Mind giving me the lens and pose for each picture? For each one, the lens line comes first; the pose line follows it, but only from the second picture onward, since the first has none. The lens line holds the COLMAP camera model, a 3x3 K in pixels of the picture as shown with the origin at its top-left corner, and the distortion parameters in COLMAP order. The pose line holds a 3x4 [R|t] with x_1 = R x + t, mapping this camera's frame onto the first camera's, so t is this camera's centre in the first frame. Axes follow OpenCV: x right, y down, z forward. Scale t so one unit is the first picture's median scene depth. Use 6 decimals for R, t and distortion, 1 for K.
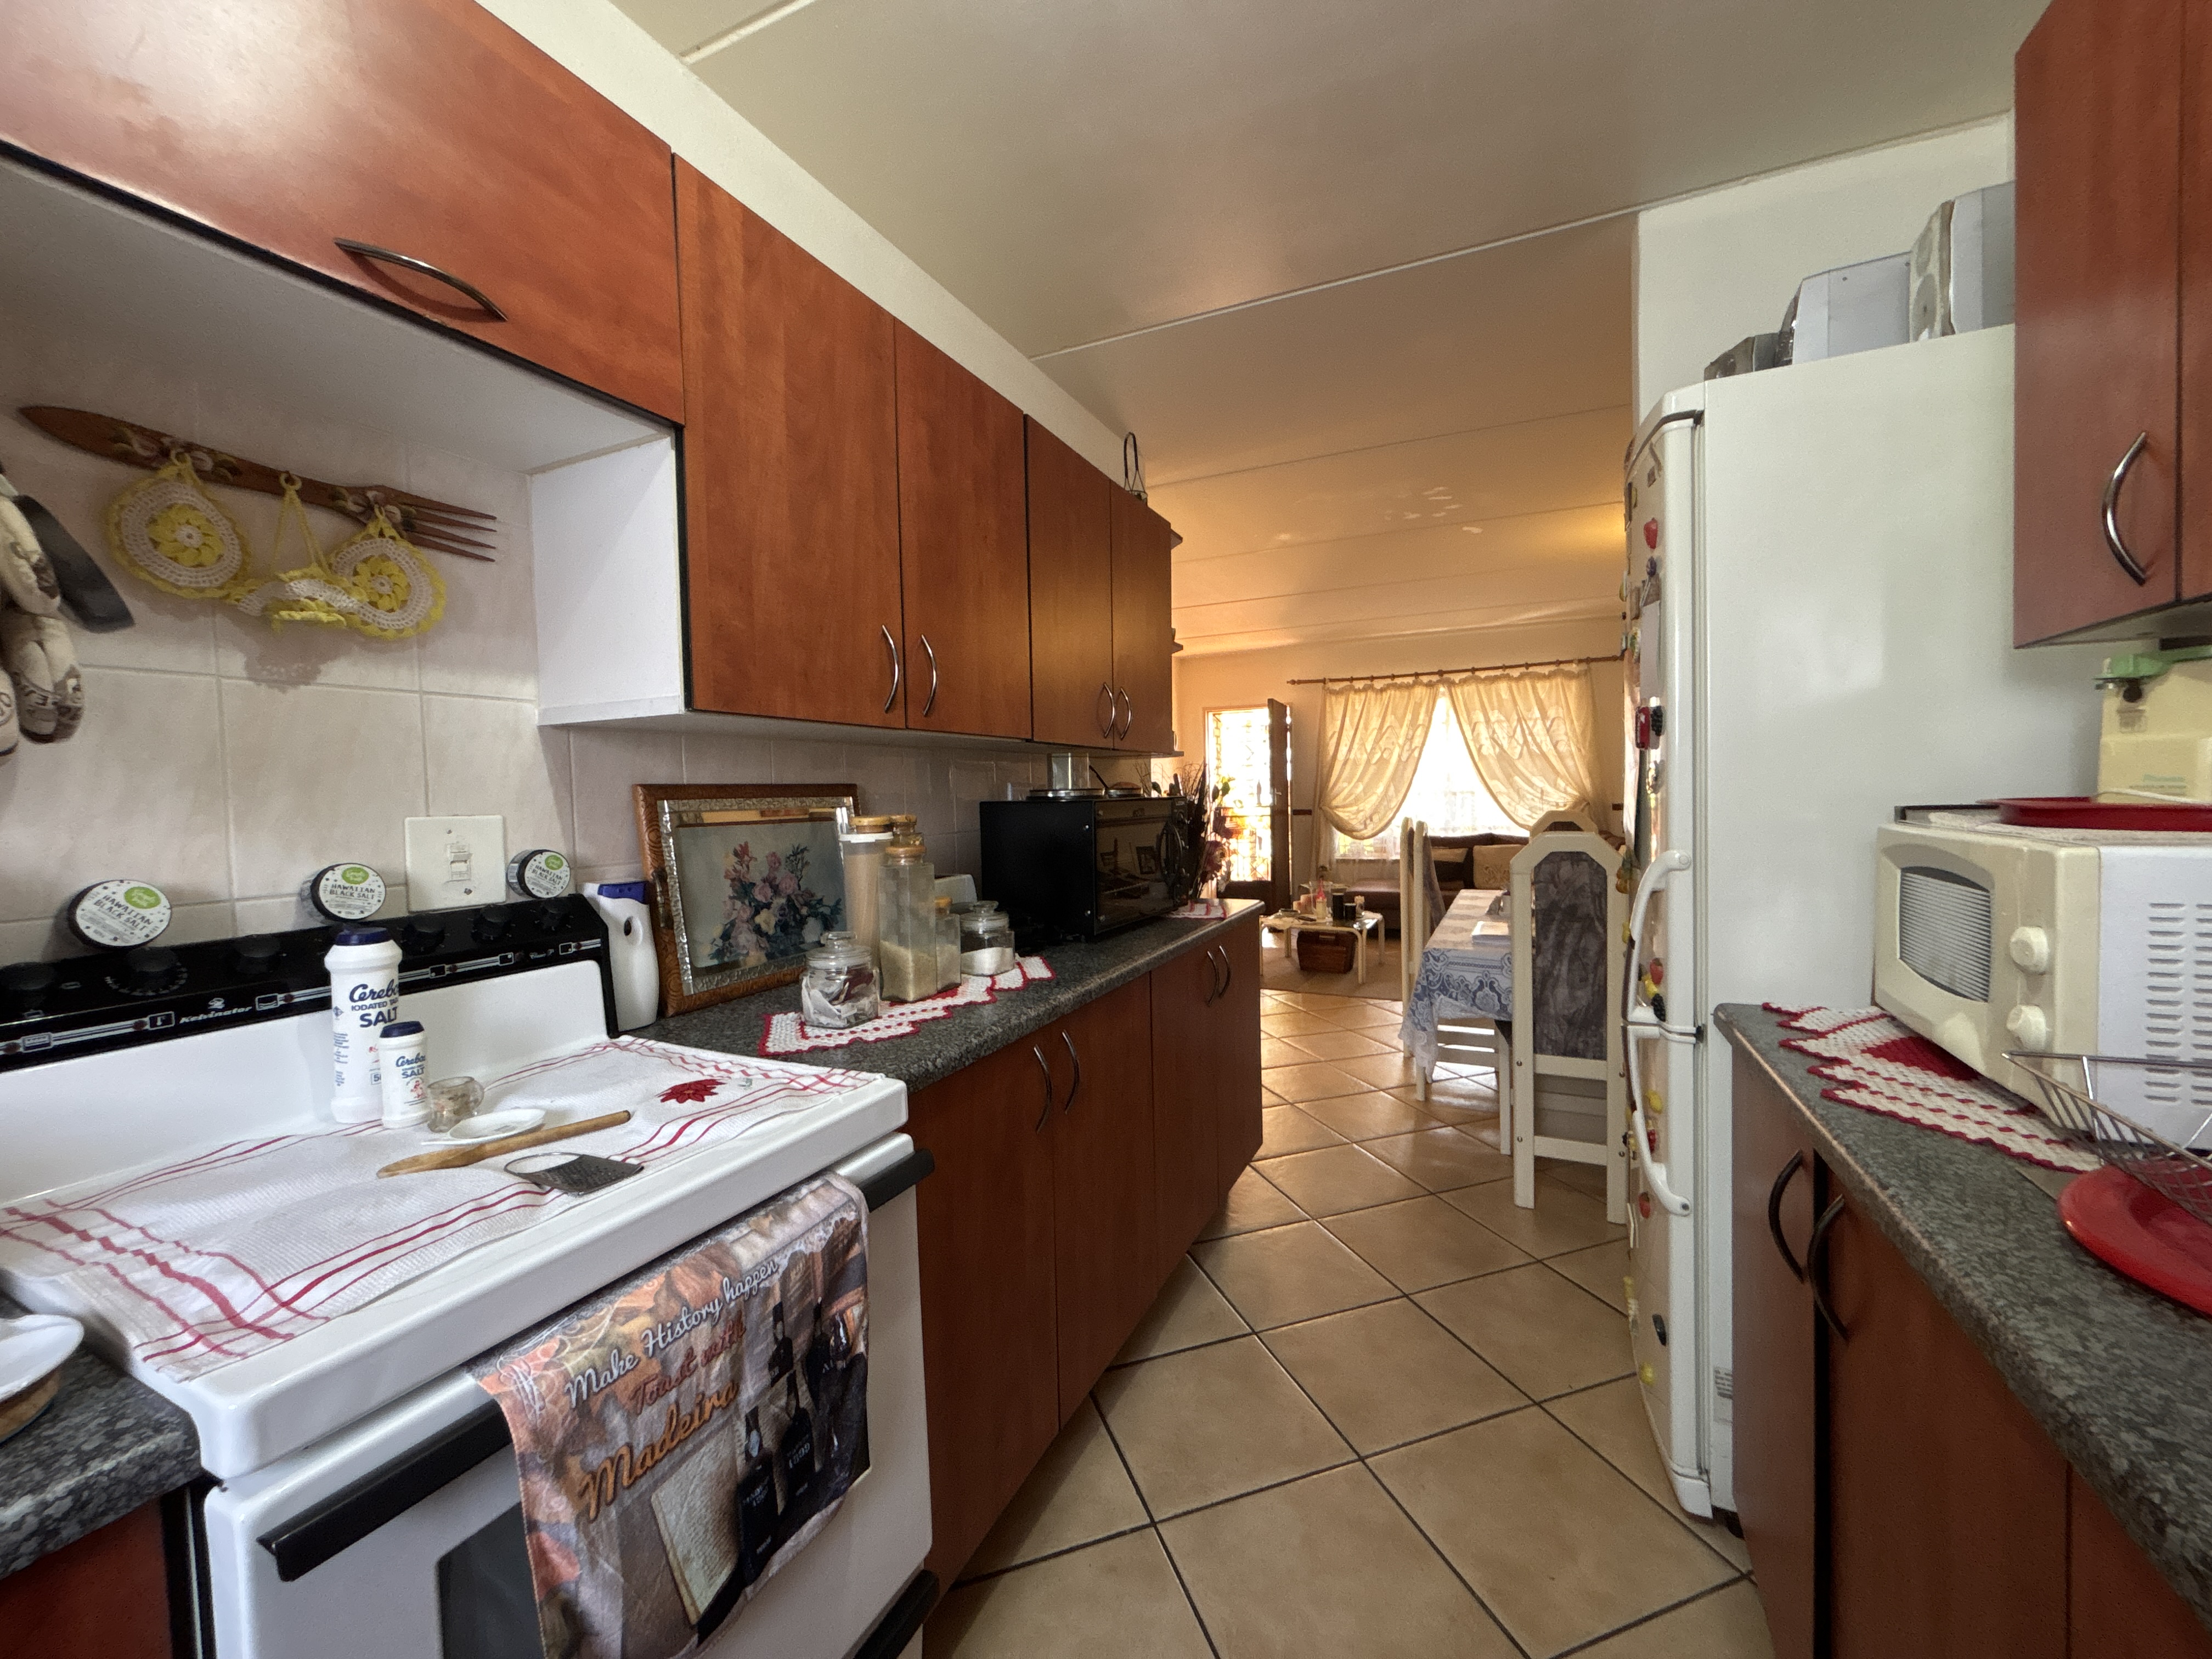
lens RADIAL K [[881.1, 0, 1105.5], [0, 881.1, 824.5], [0, 0, 1]] dist [0.000970, -0.002053]
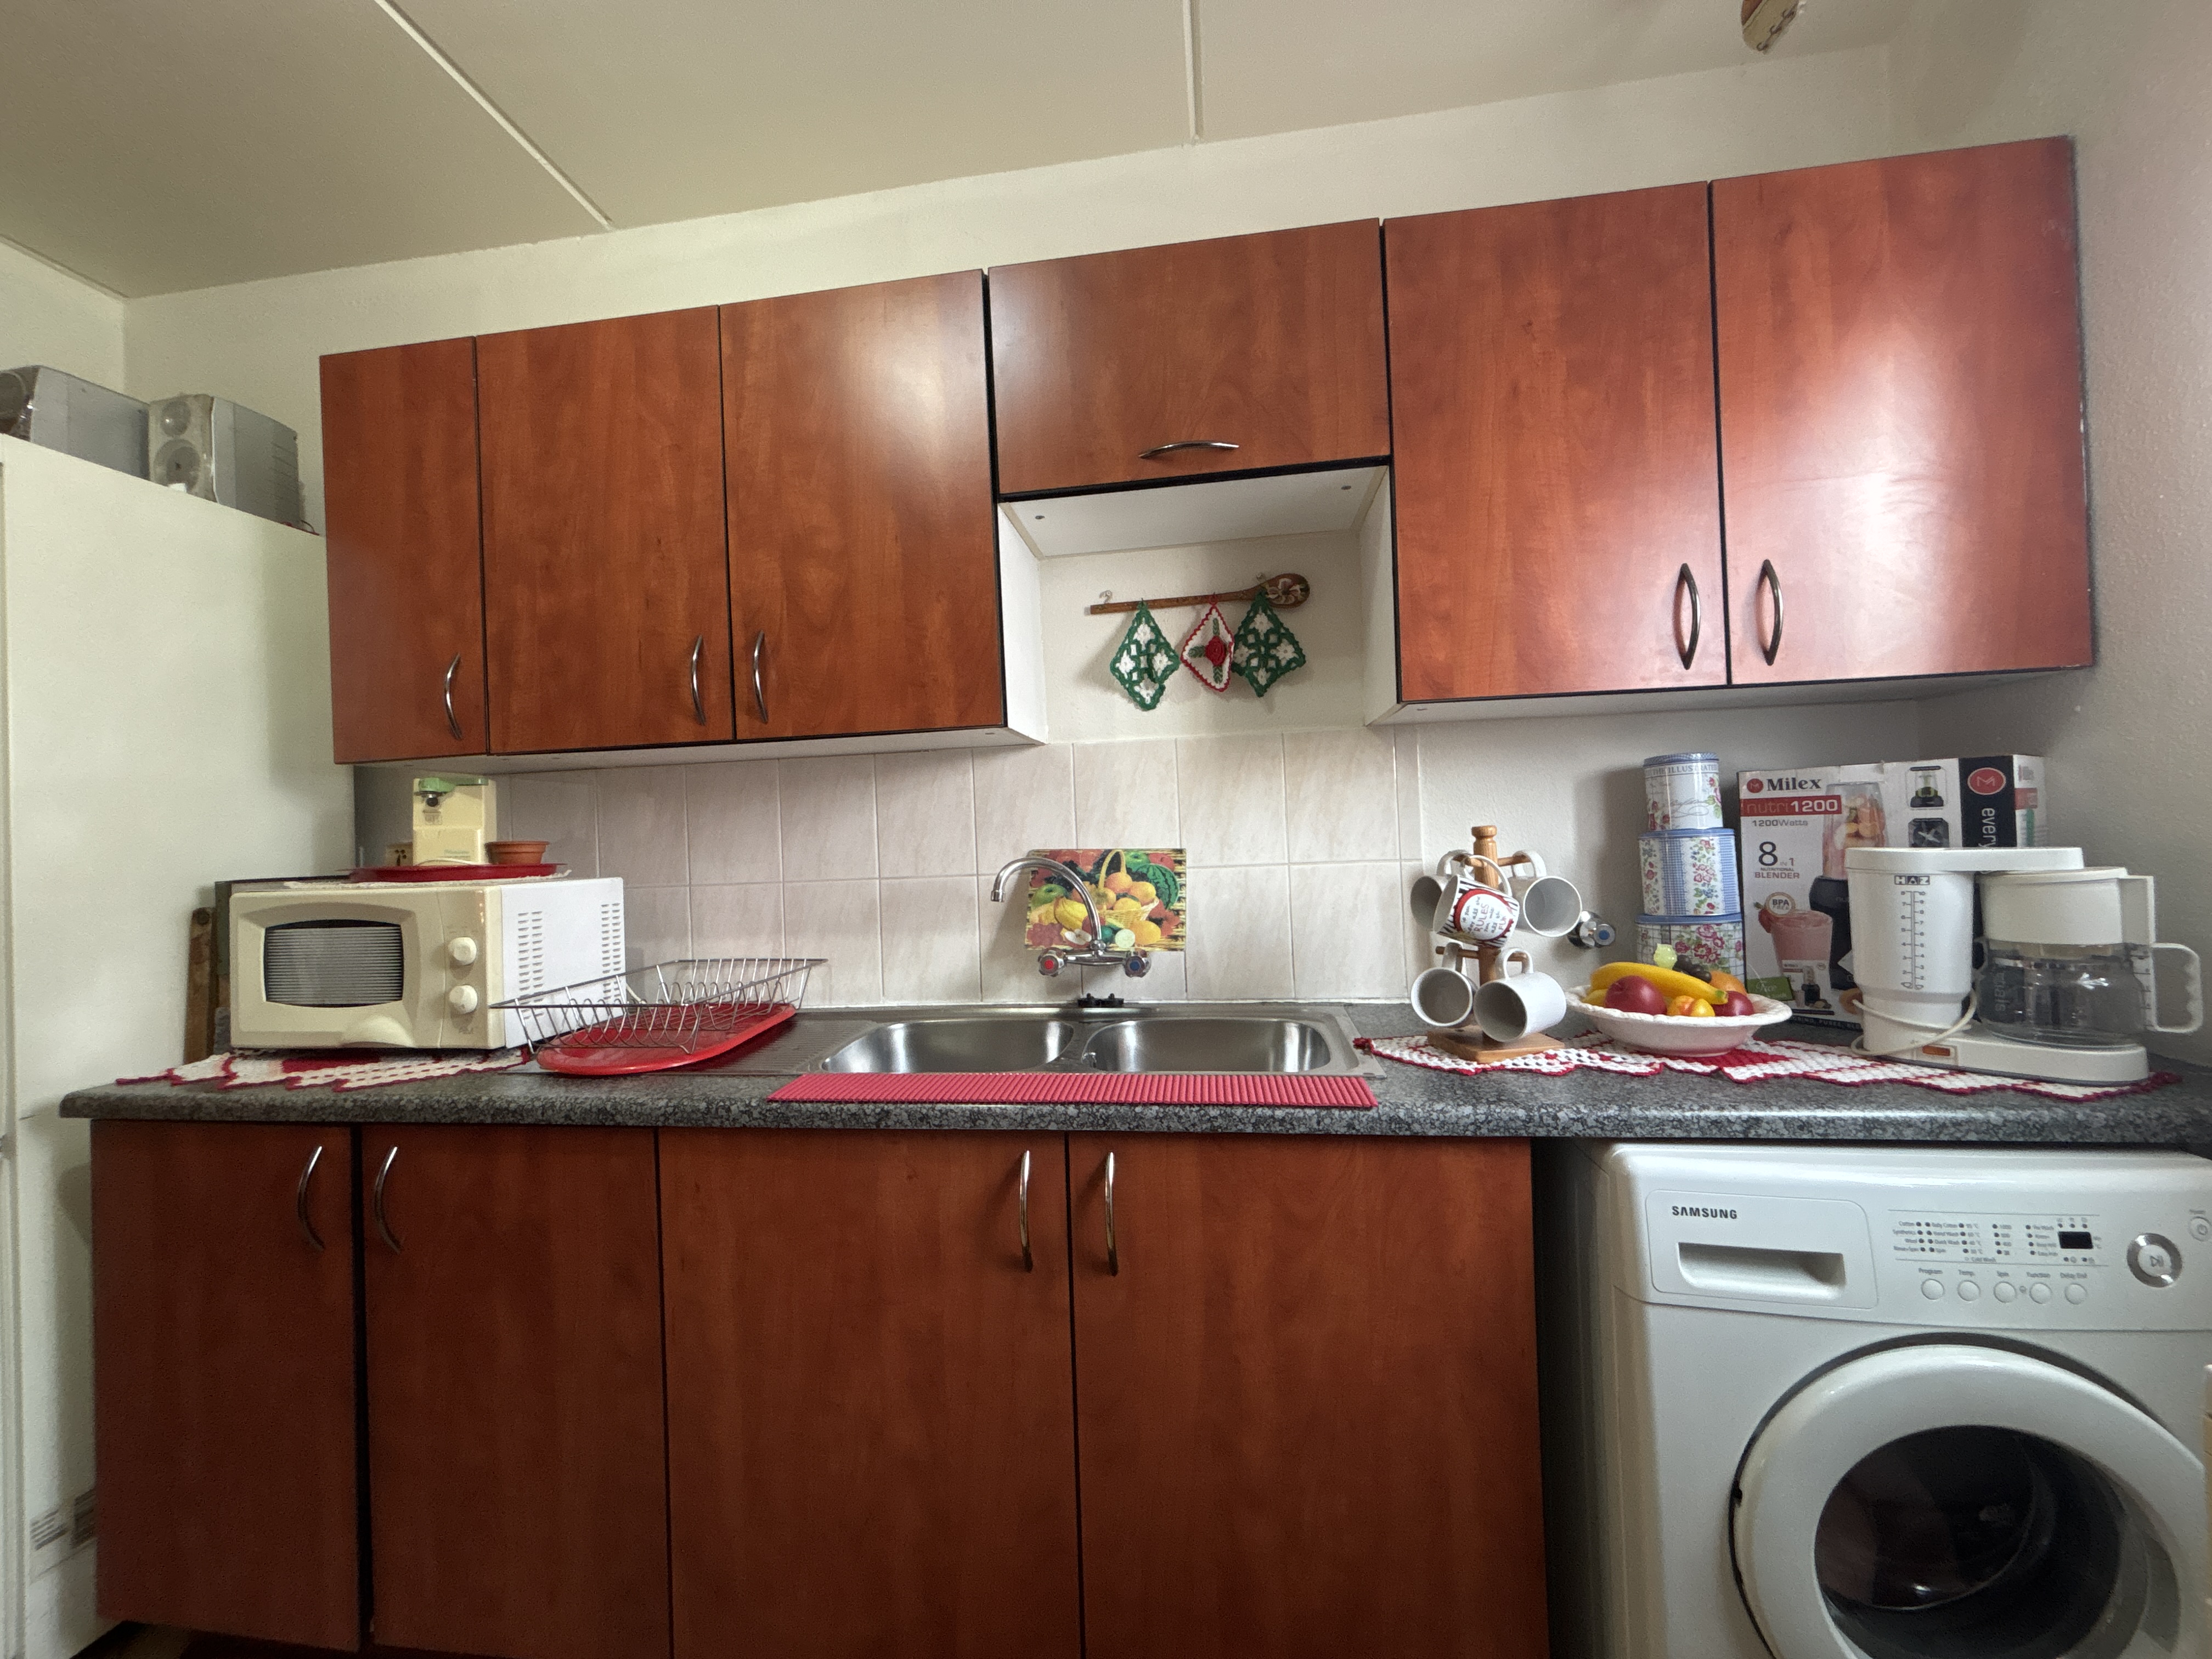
lens RADIAL K [[881.1, 0, 1100.0], [0, 881.1, 824.7], [0, 0, 1]] dist [0.000970, -0.002053]
pose [[-0.290347, 0.042337, 0.955984, -0.782894], [0.075757, 0.996902, -0.021140, 0.024570], [-0.953918, 0.066284, -0.292655, 0.279145]]
